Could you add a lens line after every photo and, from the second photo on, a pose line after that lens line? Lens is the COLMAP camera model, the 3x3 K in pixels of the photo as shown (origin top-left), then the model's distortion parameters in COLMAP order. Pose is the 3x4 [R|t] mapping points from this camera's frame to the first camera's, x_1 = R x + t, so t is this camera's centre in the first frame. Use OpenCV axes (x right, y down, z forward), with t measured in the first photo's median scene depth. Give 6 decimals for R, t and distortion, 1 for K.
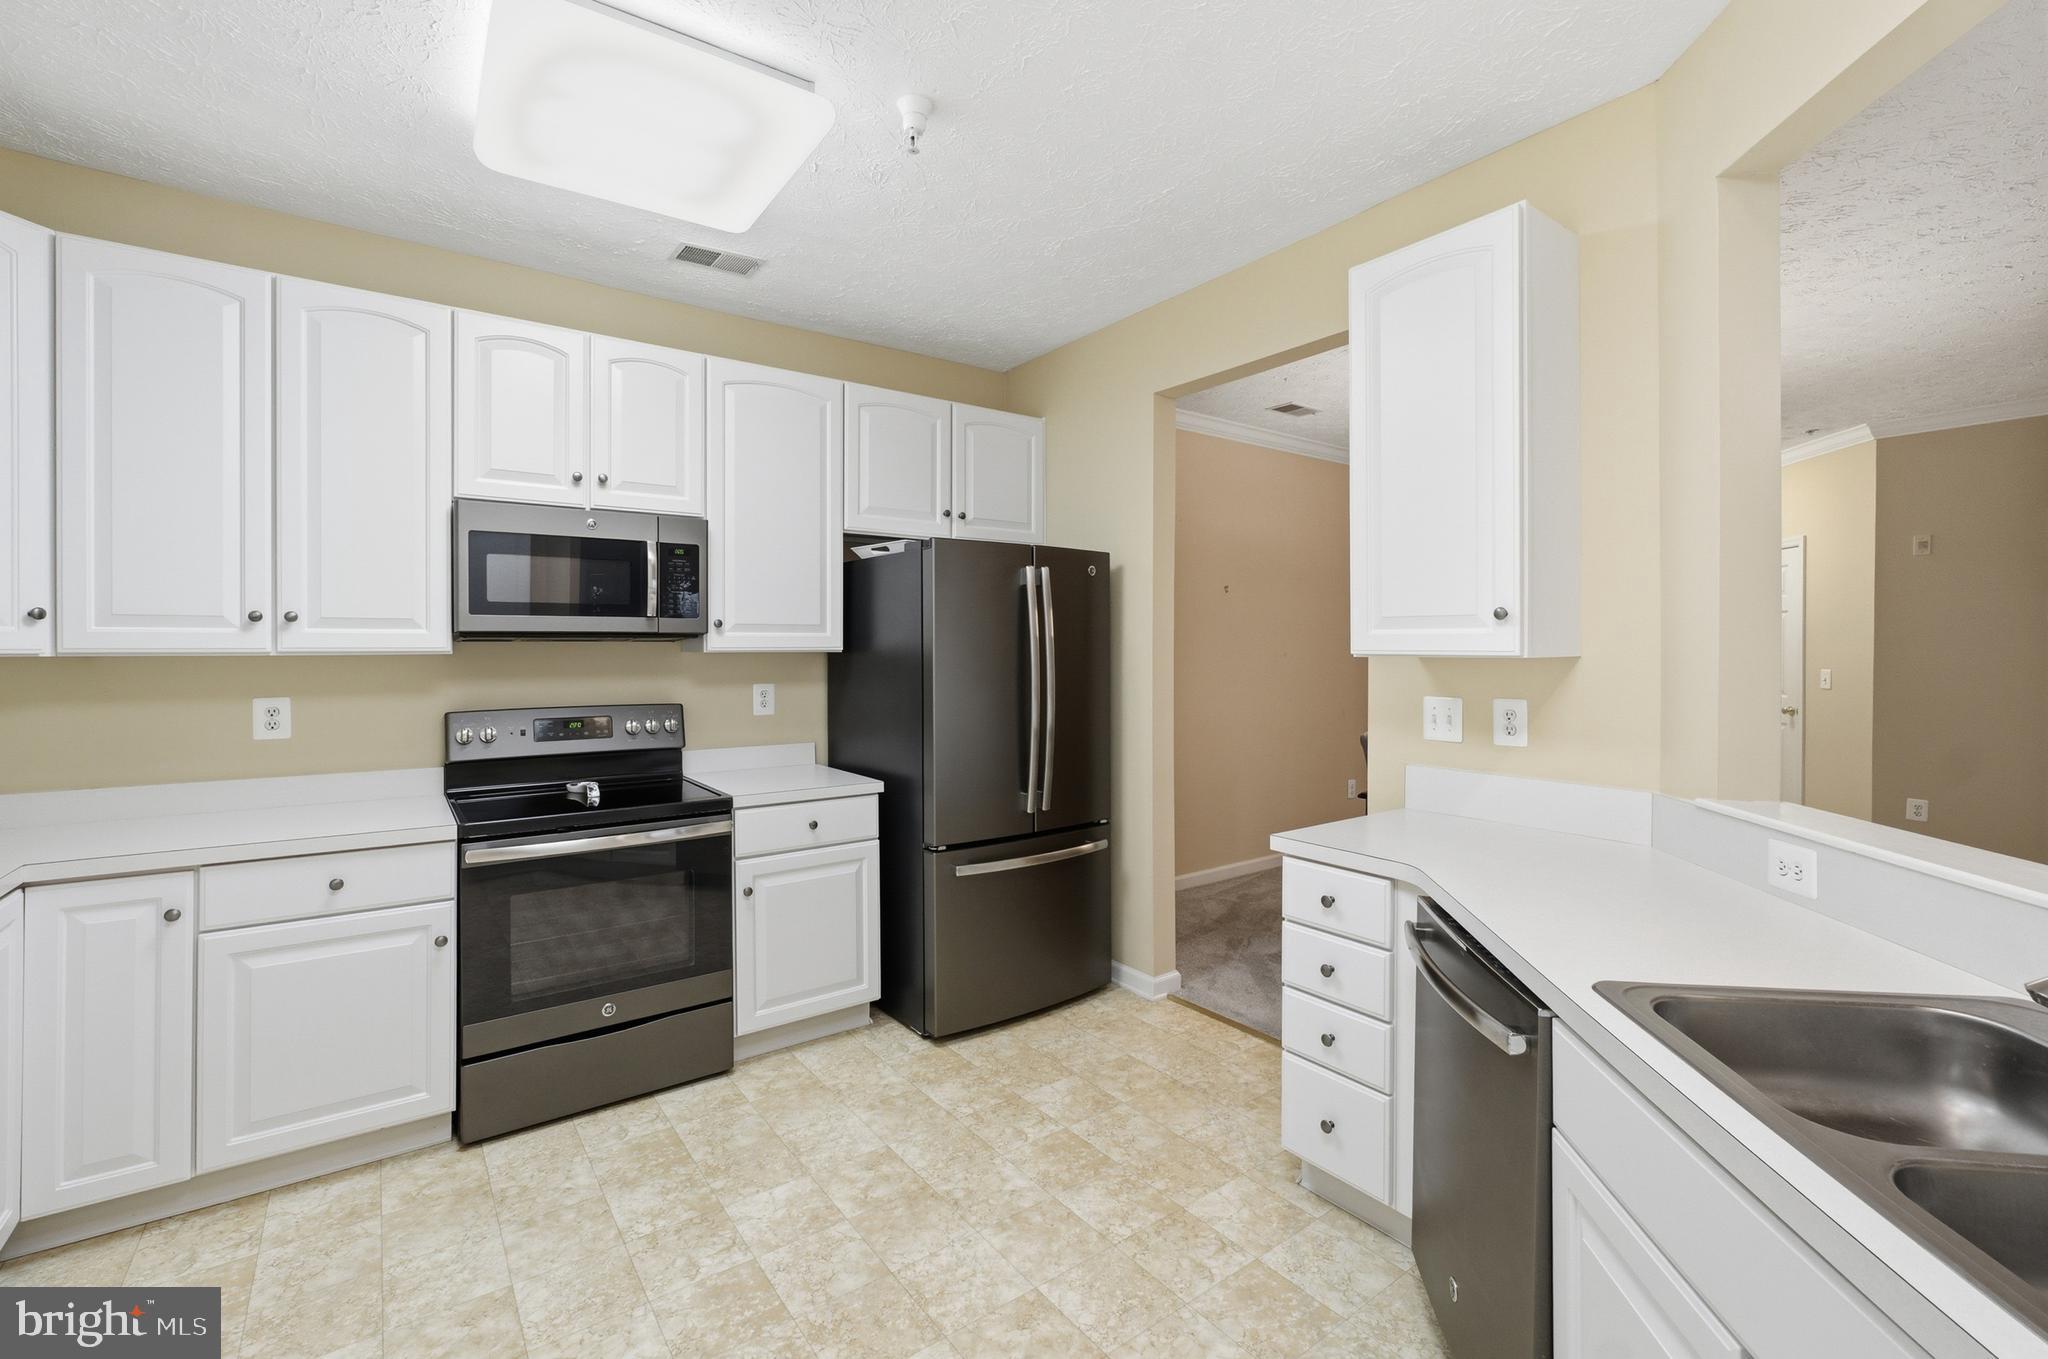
lens RADIAL K [[887.4, 0, 1022.6], [0, 887.4, 658.6], [0, 0, 1]] dist [-0.002570, -0.000099]
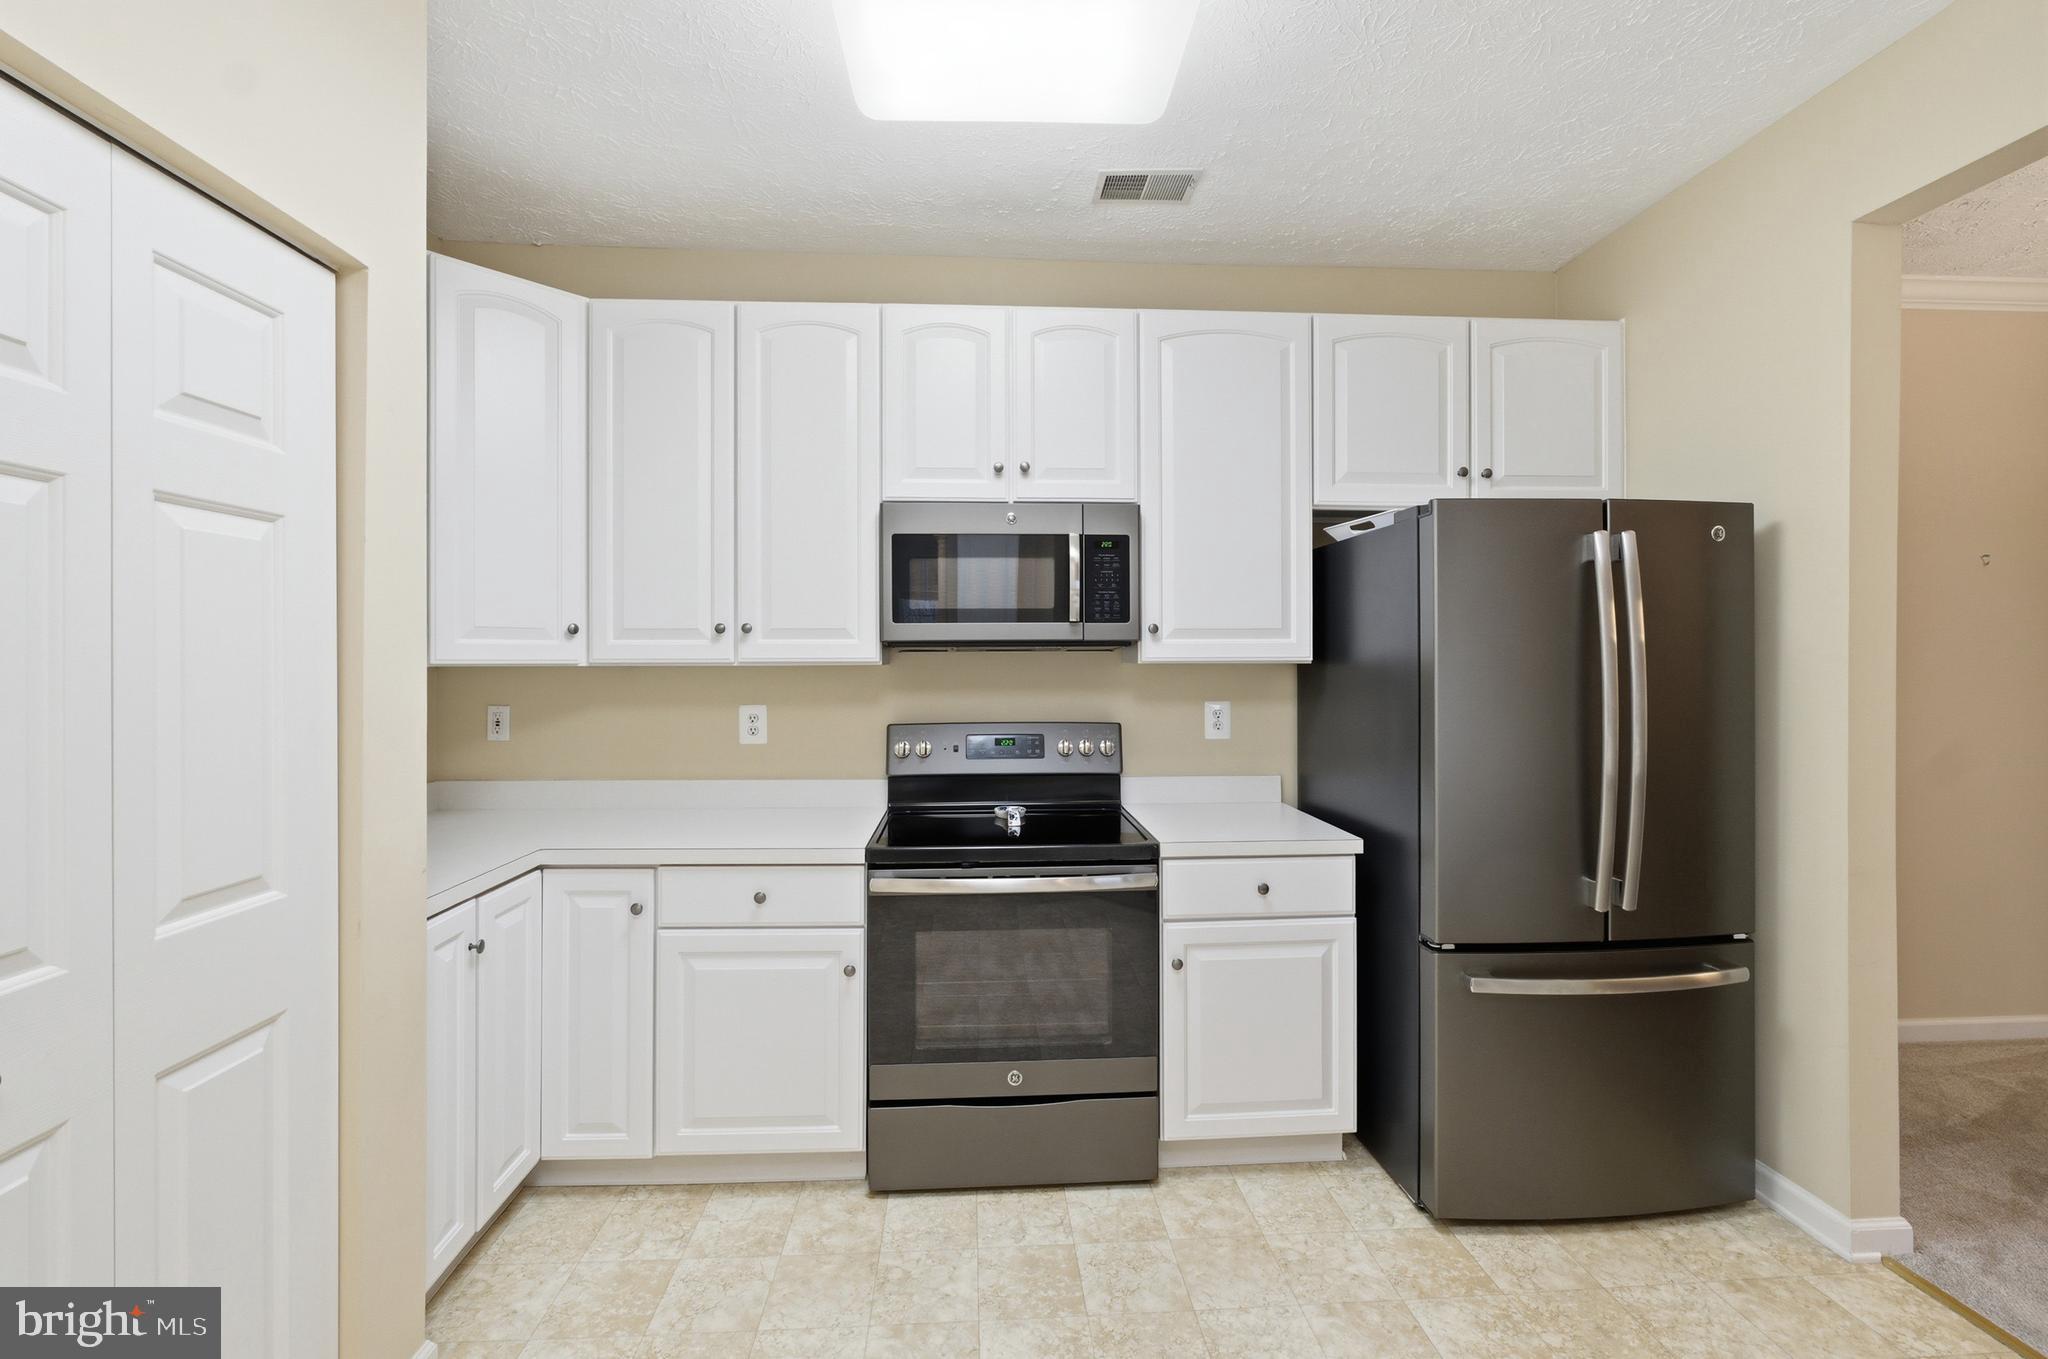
lens RADIAL K [[870.0, 0, 1022.5], [0, 870.0, 662.3], [0, 0, 1]] dist [-0.017508, 0.006575]
pose [[0.838153, 0.001318, -0.545433, -0.001401], [-0.005729, 0.999963, -0.006387, -0.002304], [0.545405, 0.008478, 0.838130, 0.260598]]
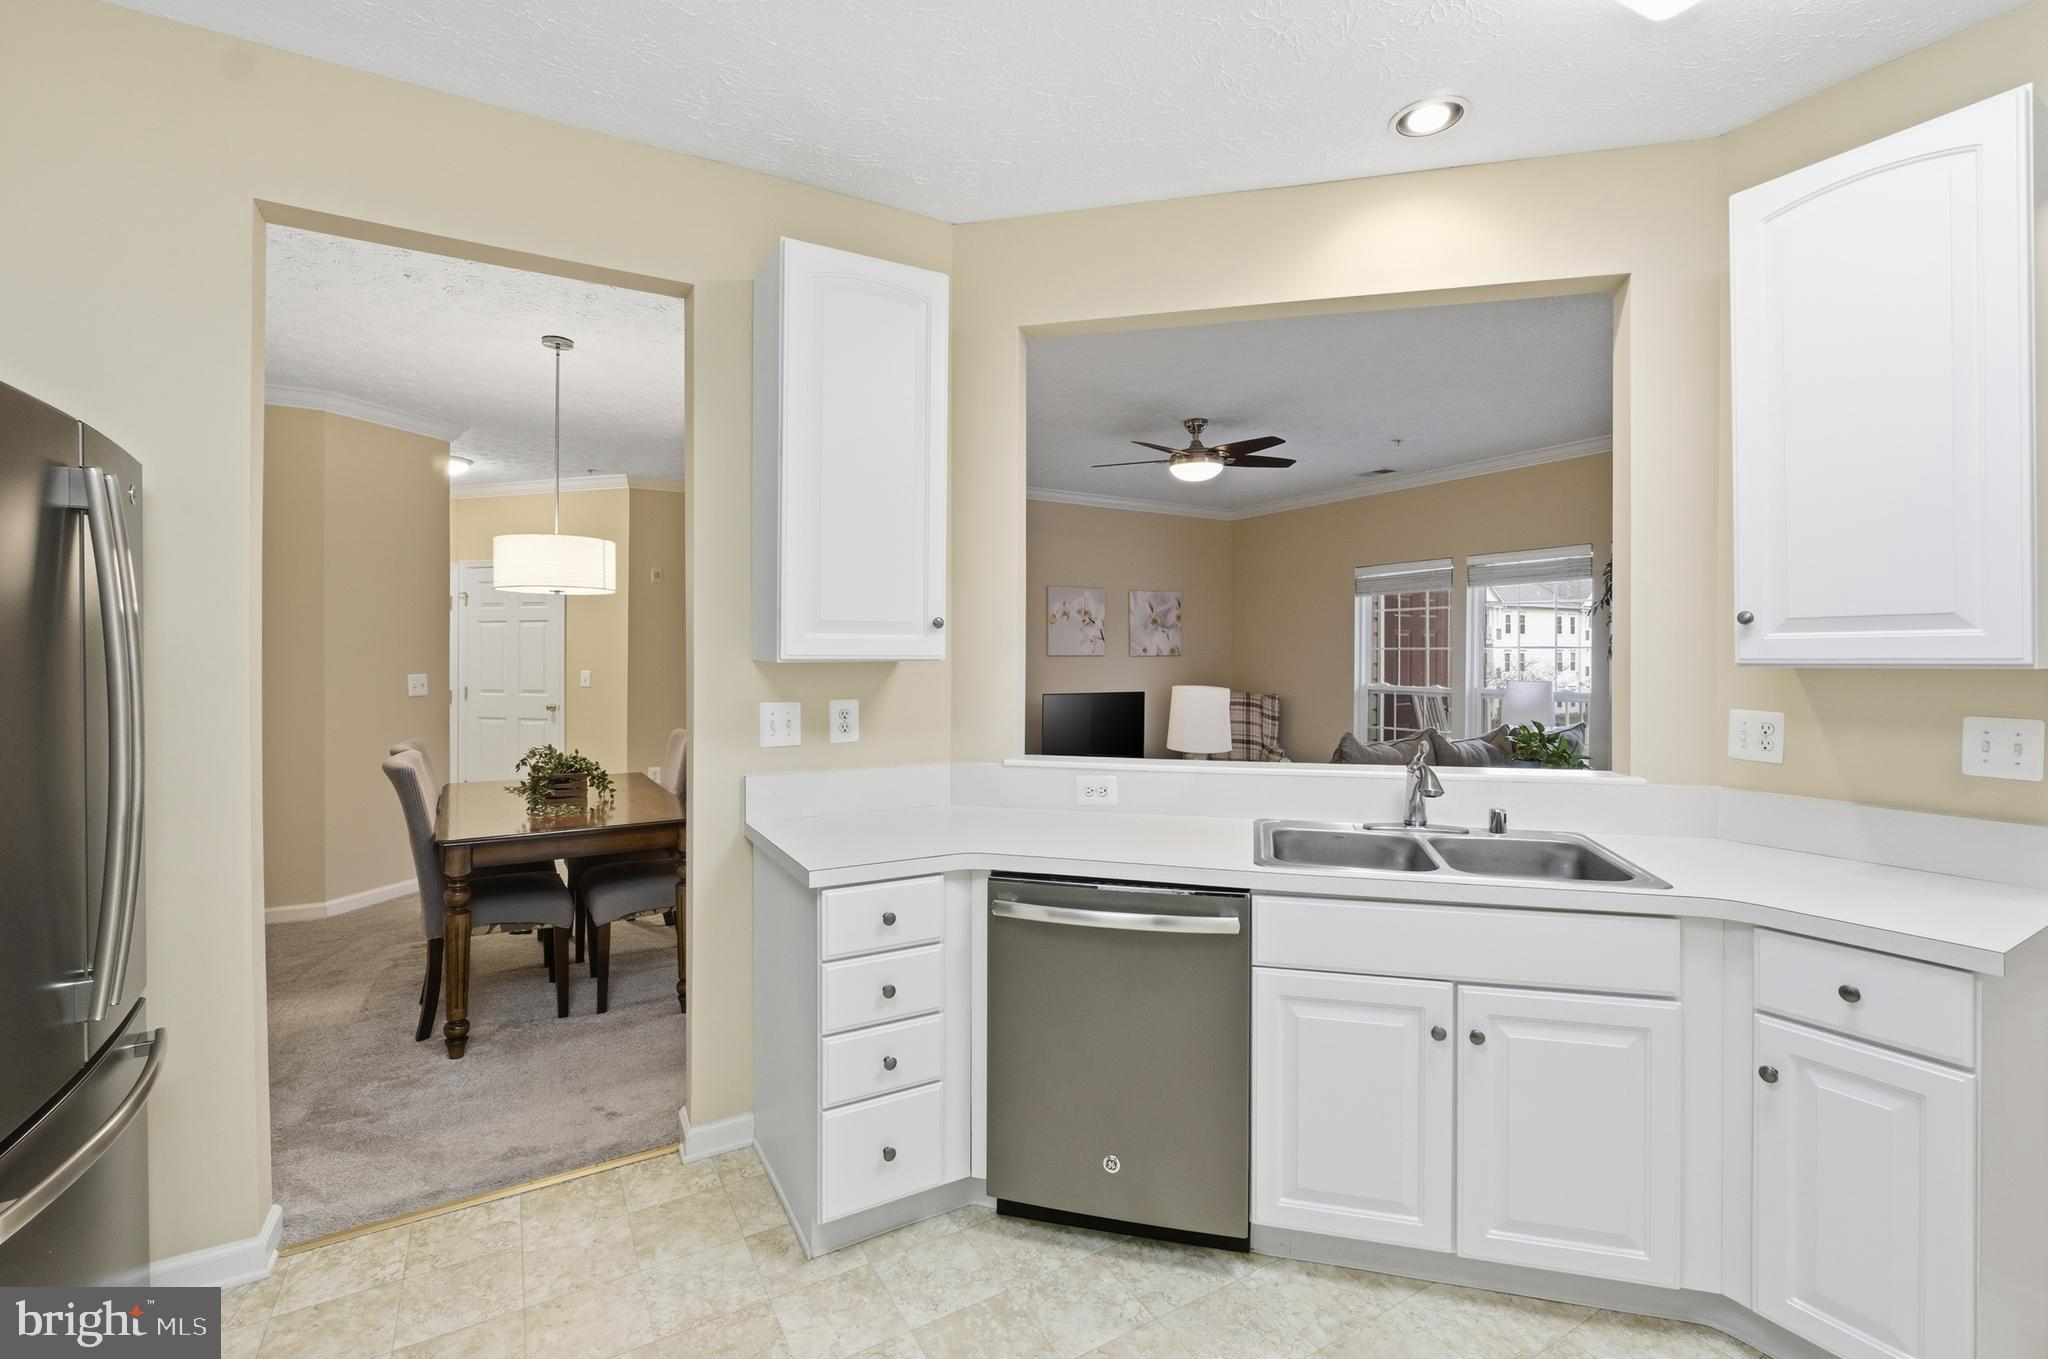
lens RADIAL K [[887.4, 0, 1022.6], [0, 887.4, 658.6], [0, 0, 1]] dist [-0.002570, -0.000099]
pose [[0.100324, -0.002837, 0.994951, -0.422031], [0.006035, 0.999979, 0.002242, -0.005180], [-0.994936, 0.005779, 0.100339, 0.540771]]
